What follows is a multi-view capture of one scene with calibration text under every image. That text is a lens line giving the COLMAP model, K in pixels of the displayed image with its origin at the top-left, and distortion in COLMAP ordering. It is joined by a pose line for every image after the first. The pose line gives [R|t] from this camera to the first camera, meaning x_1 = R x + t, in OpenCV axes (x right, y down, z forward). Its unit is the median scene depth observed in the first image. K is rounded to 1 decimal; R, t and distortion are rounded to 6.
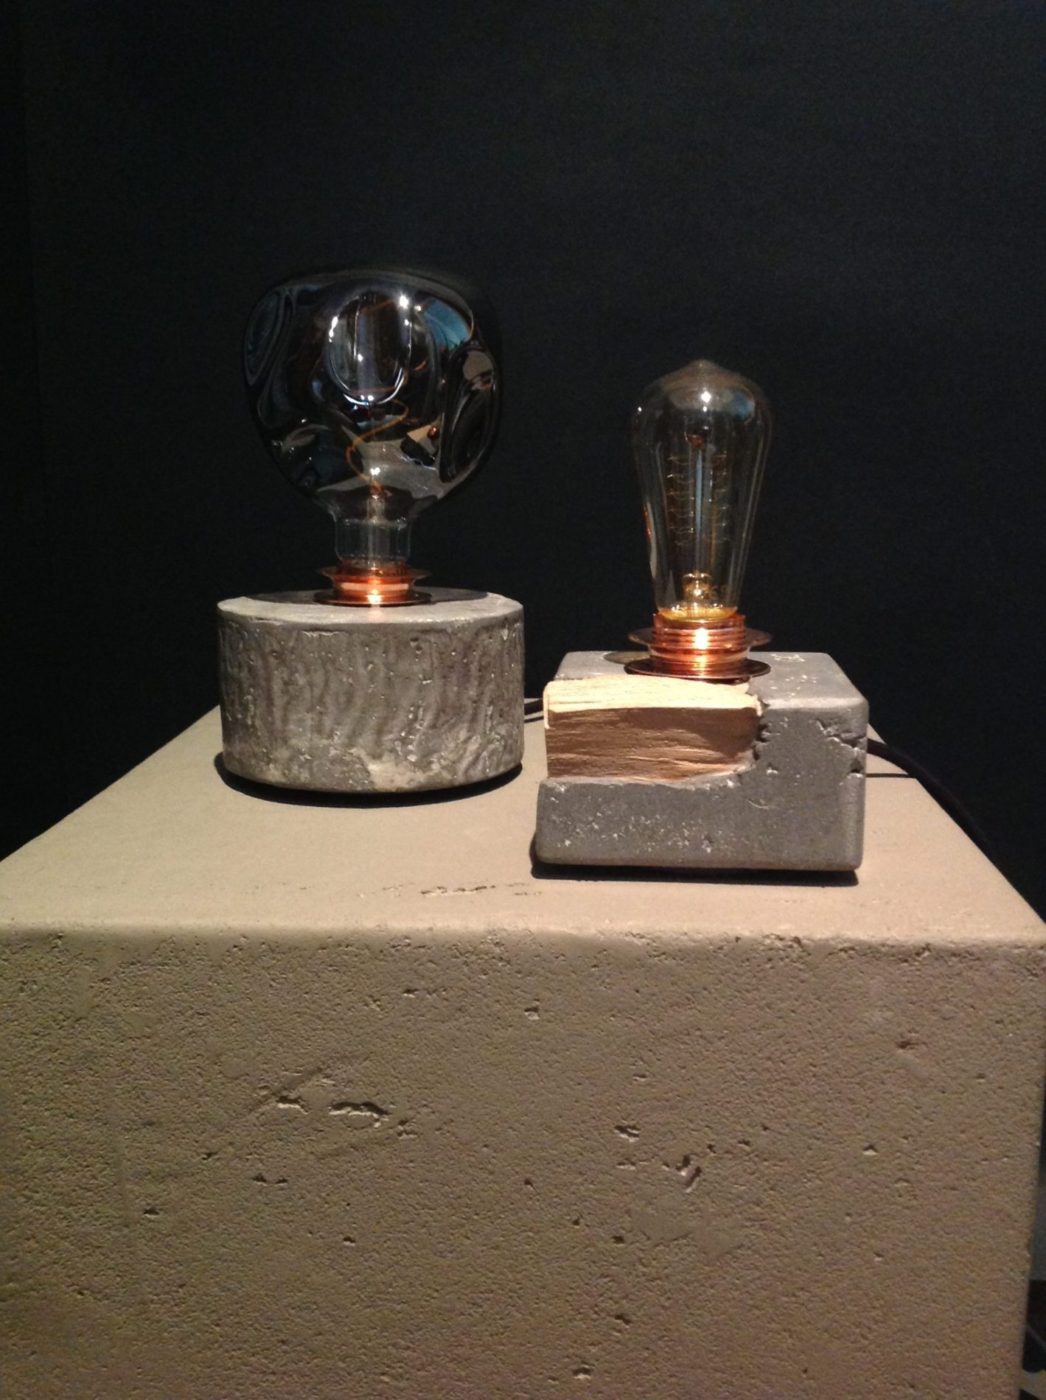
lens RADIAL K [[1299.4, 0, 524.5], [0, 1299.4, 699.2], [0, 0, 1]] dist [-0.067860, 0.000000]
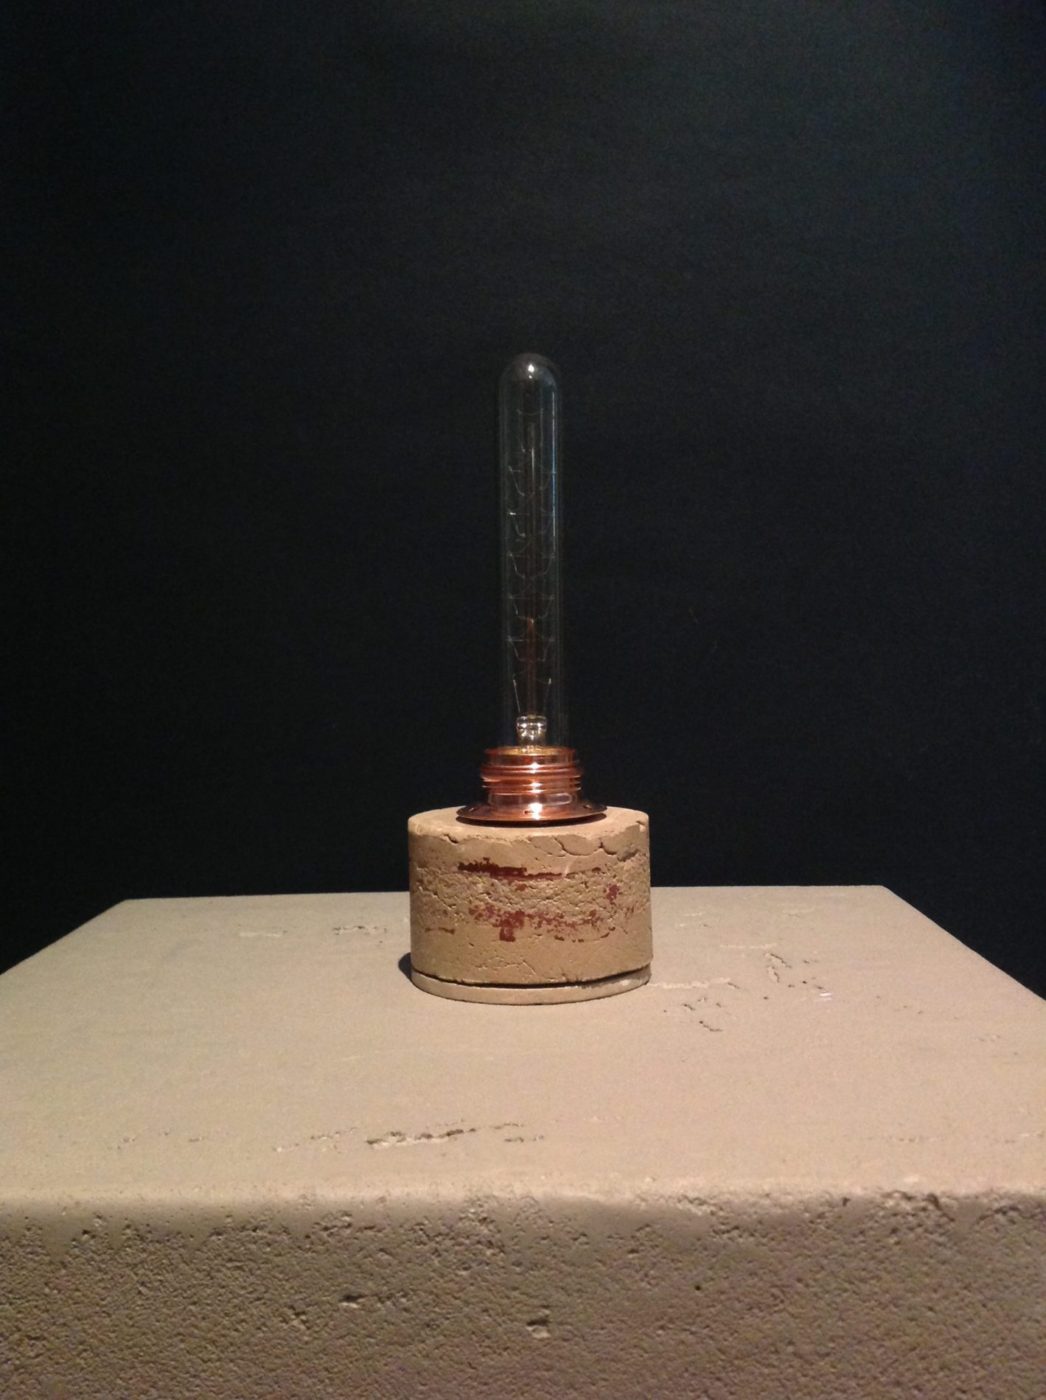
lens RADIAL K [[1299.4, 0, 519.3], [0, 1299.4, 702.6], [0, 0, 1]] dist [-0.067860, 0.000000]
pose [[0.999081, -0.014602, 0.040289, -0.025382], [0.021150, 0.985691, -0.167232, 0.038936], [-0.037271, 0.167930, 0.985094, 0.310823]]
